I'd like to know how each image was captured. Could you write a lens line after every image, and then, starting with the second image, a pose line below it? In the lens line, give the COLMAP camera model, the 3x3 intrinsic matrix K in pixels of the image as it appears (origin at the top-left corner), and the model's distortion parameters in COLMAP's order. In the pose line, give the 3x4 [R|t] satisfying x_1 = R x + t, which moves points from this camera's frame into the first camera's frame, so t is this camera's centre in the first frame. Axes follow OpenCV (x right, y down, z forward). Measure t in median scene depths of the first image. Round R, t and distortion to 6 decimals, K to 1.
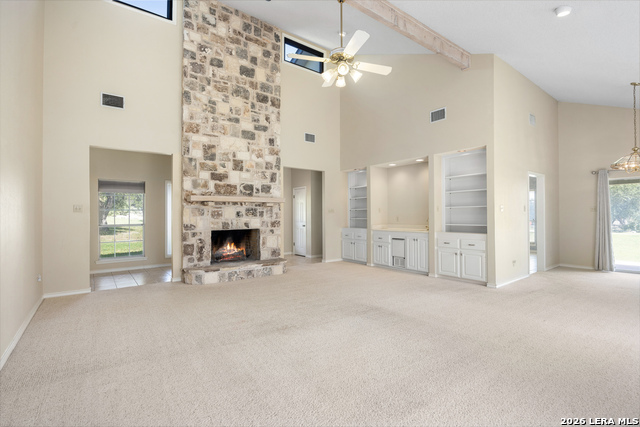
lens RADIAL K [[301.4, 0, 330.6], [0, 301.4, 213.1], [0, 0, 1]] dist [-0.001278, -0.000070]
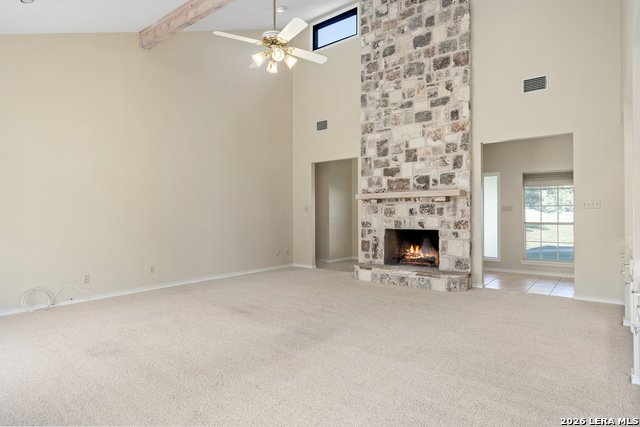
lens RADIAL K [[364.1, 0, 320.0], [0, 364.1, 213.5], [0, 0, 1]] dist [0.001531, 0.000192]
pose [[0.234528, 0.003814, -0.972102, 0.658566], [0.009603, 0.999934, 0.006240, -0.000440], [0.972062, -0.010799, 0.234476, 0.500977]]
